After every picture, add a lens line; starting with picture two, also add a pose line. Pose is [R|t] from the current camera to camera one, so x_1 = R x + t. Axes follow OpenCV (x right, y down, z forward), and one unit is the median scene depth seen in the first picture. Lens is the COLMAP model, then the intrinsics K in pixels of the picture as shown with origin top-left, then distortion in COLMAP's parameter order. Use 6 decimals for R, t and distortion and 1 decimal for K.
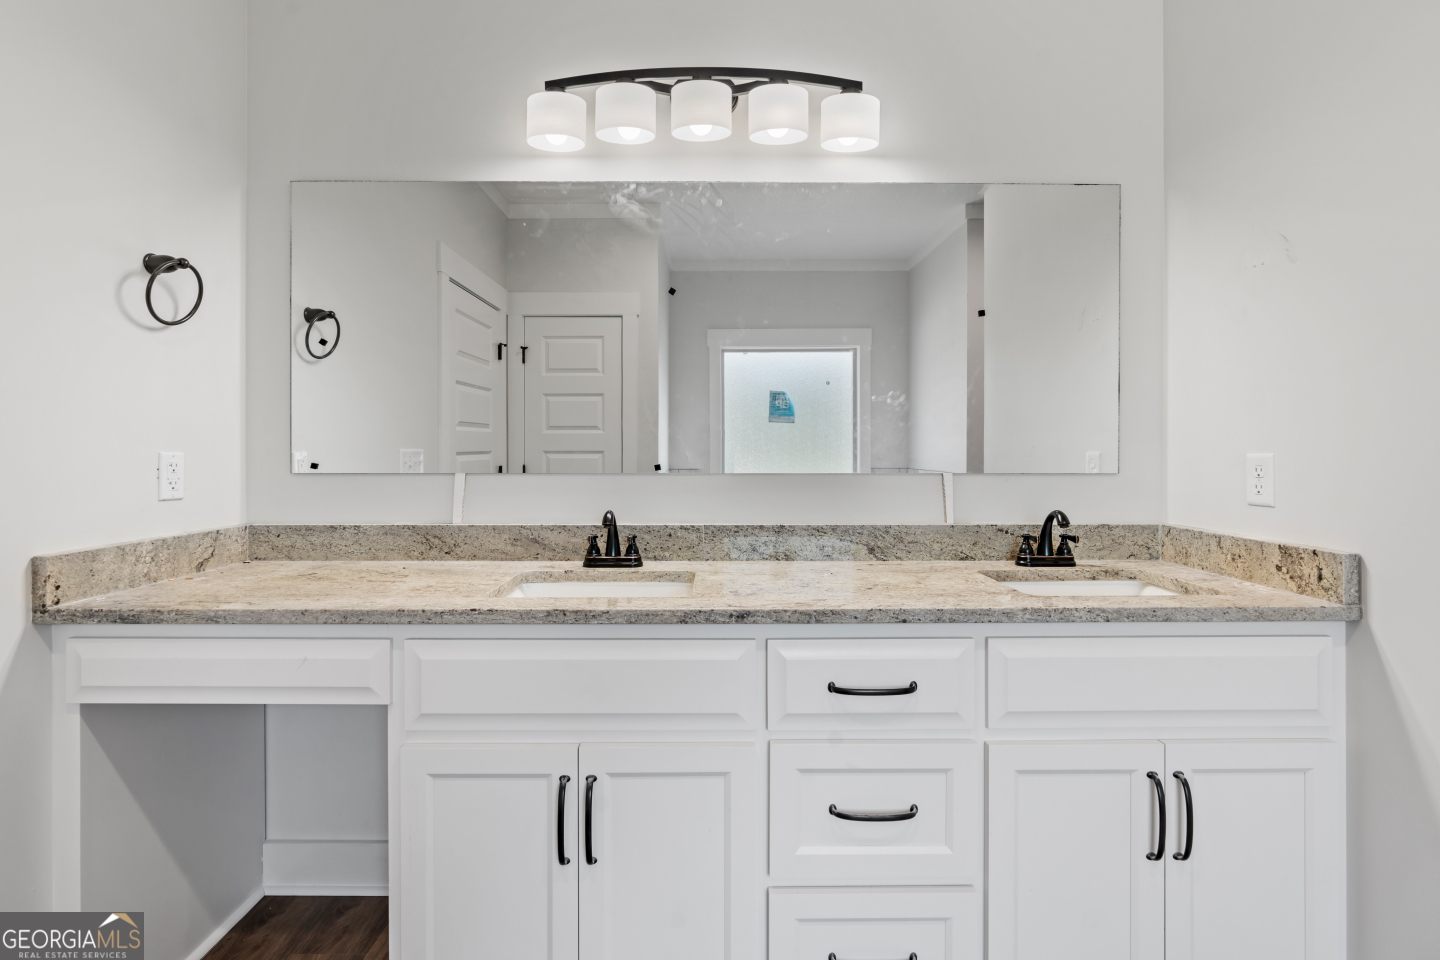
lens RADIAL K [[650.2, 0, 721.1], [0, 650.2, 451.1], [0, 0, 1]] dist [-0.008616, 0.001779]
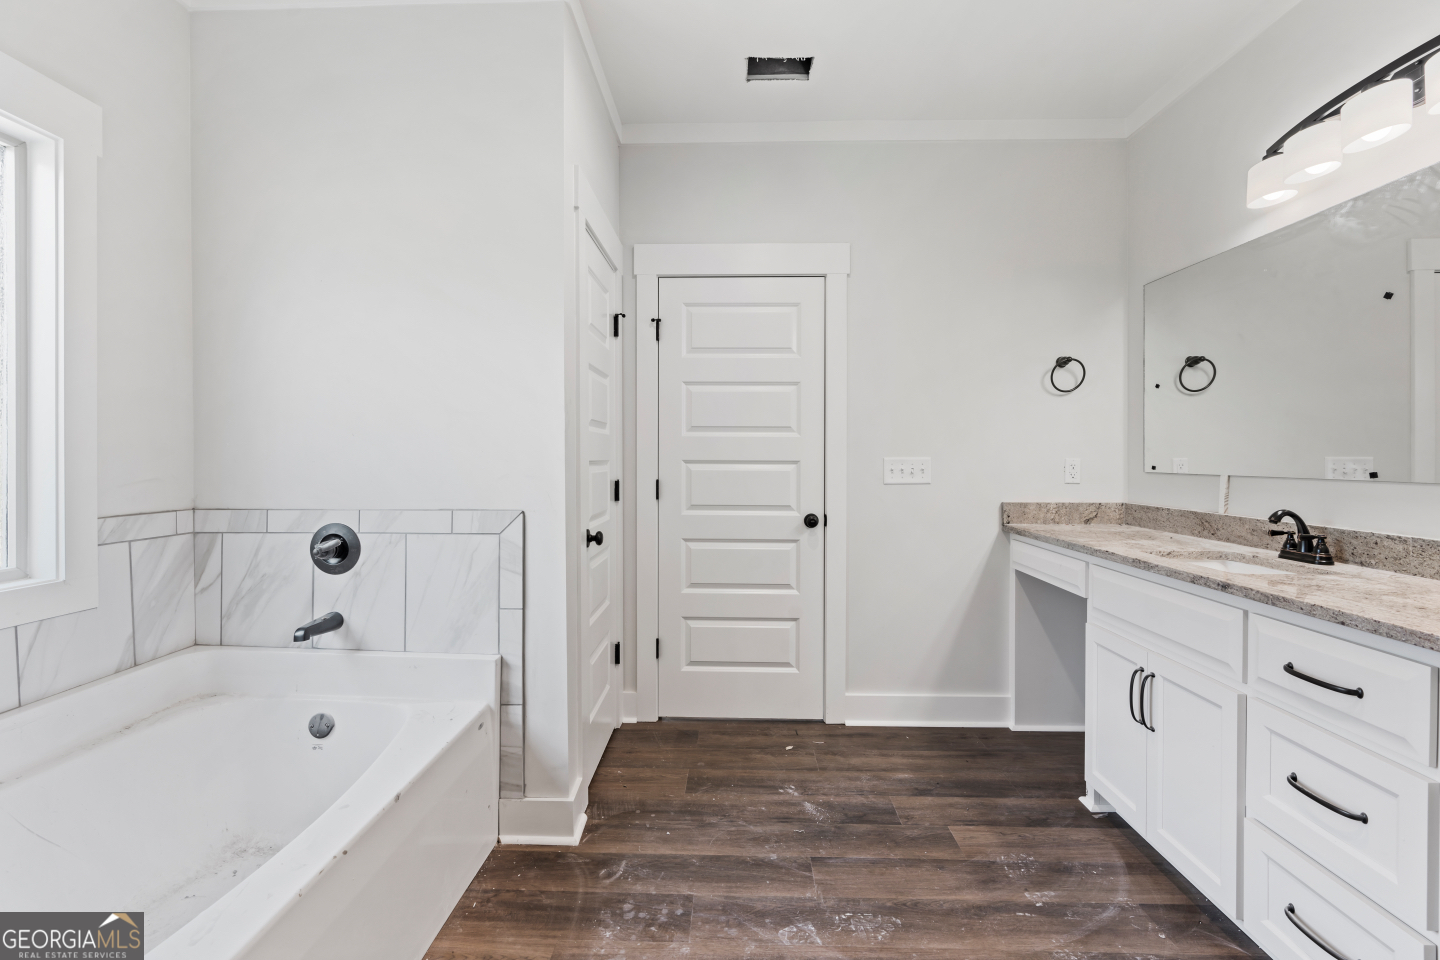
lens RADIAL K [[650.2, 0, 719.4], [0, 650.2, 458.1], [0, 0, 1]] dist [-0.008616, 0.001779]
pose [[-0.032235, 0.002746, -0.999477, 1.117107], [-0.001864, 0.999994, 0.002808, -0.002434], [0.999479, 0.001954, -0.032230, 0.031165]]
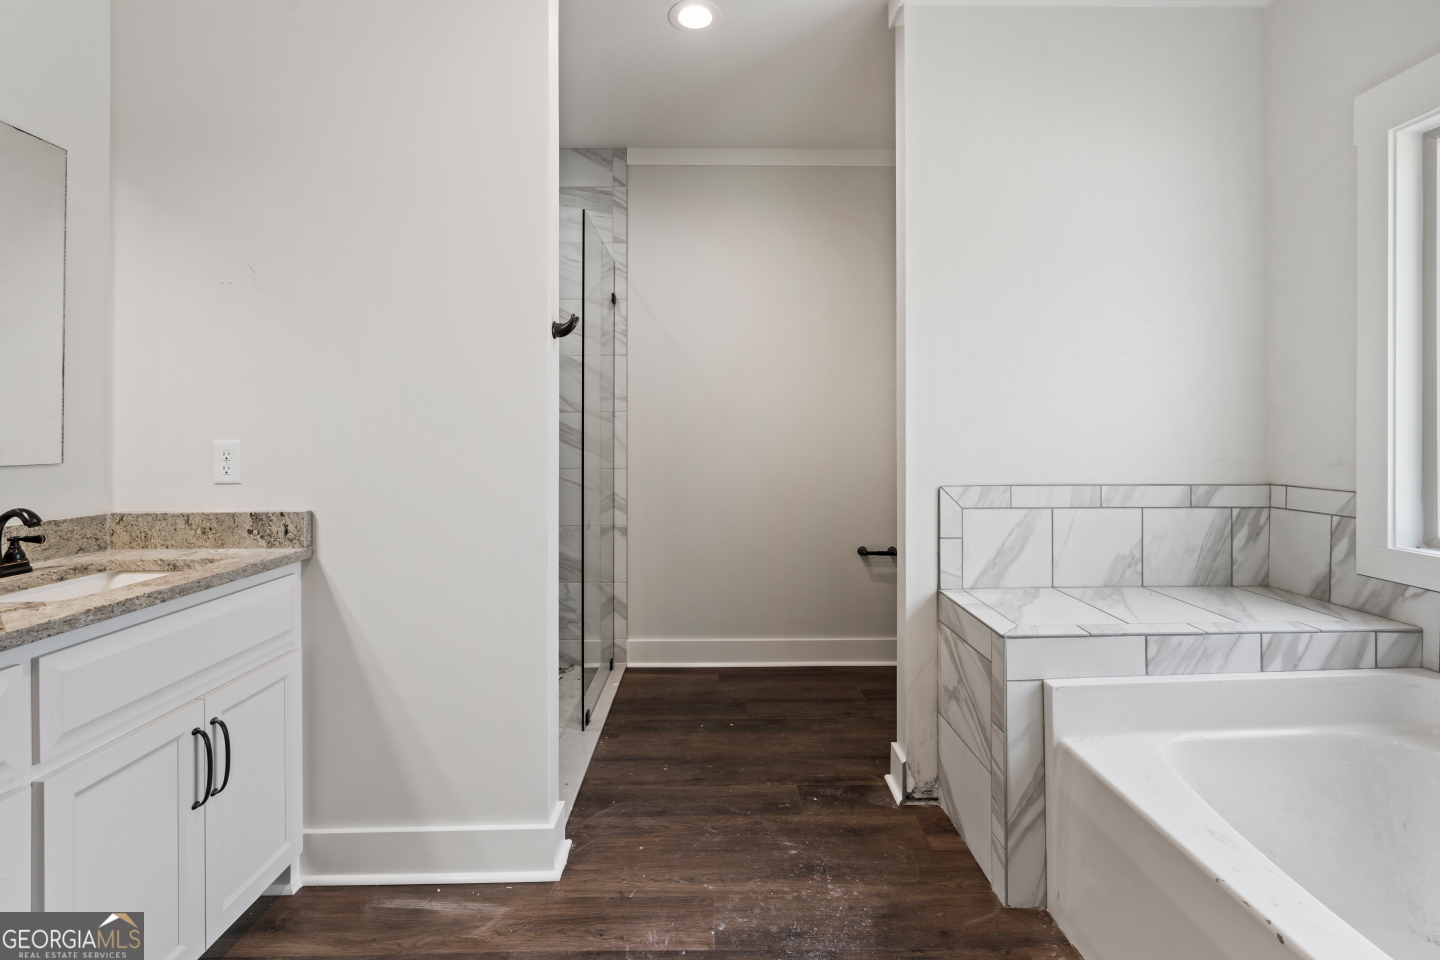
lens RADIAL K [[650.2, 0, 718.1], [0, 650.2, 437.4], [0, 0, 1]] dist [-0.008616, 0.001779]
pose [[-0.001851, -0.000408, 0.999998, -0.372528], [0.003731, 0.999993, 0.000415, 0.001030], [-0.999991, 0.003731, -0.001850, 0.090703]]
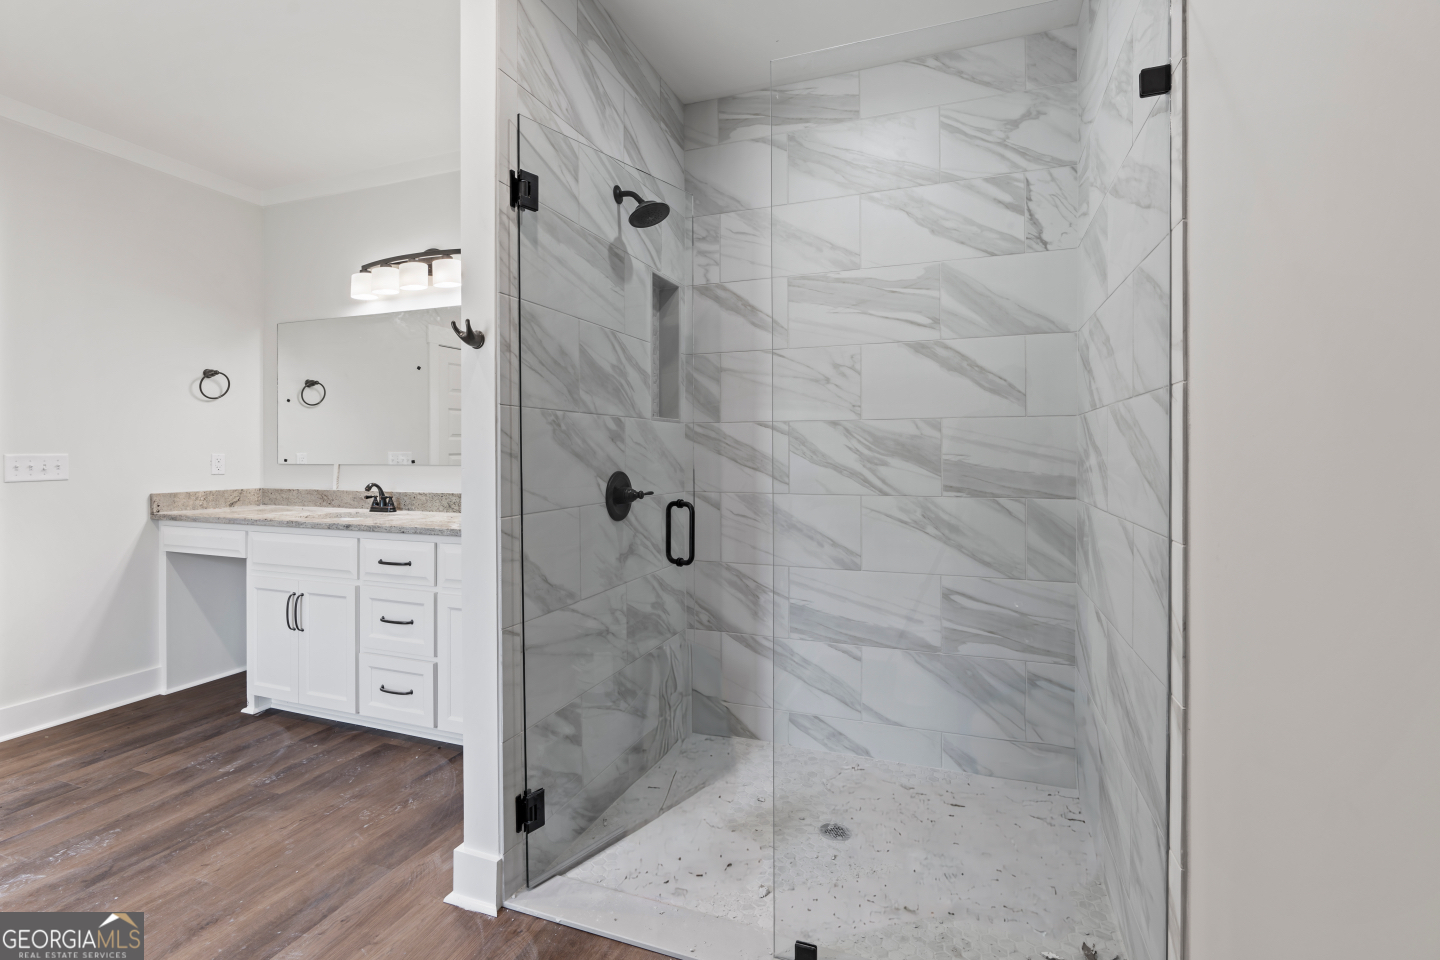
lens RADIAL K [[650.2, 0, 725.4], [0, 650.2, 454.2], [0, 0, 1]] dist [-0.008616, 0.001779]
pose [[0.936386, 0.000800, -0.350972, 1.698385], [0.000682, 0.999991, 0.004097, -0.005127], [0.350972, -0.004075, 0.936377, -0.534743]]
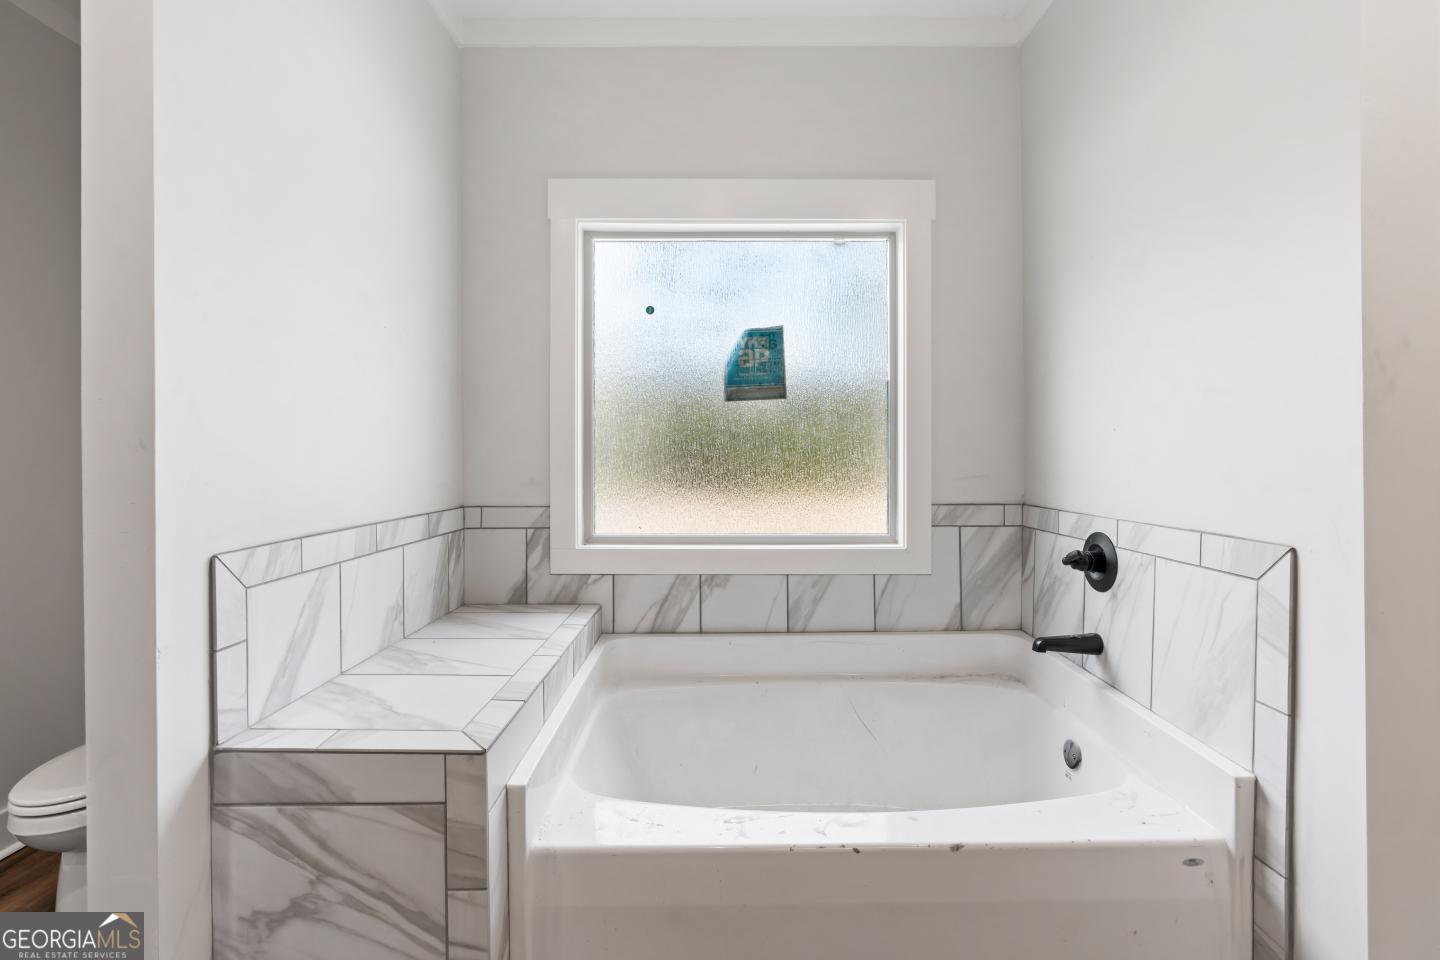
lens RADIAL K [[650.2, 0, 730.2], [0, 650.2, 458.1], [0, 0, 1]] dist [-0.008616, 0.001779]
pose [[-0.999971, 0.006330, 0.004158, 0.446771], [0.006342, 0.999976, 0.002942, -0.002969], [-0.004139, 0.002968, -0.999987, 0.367554]]
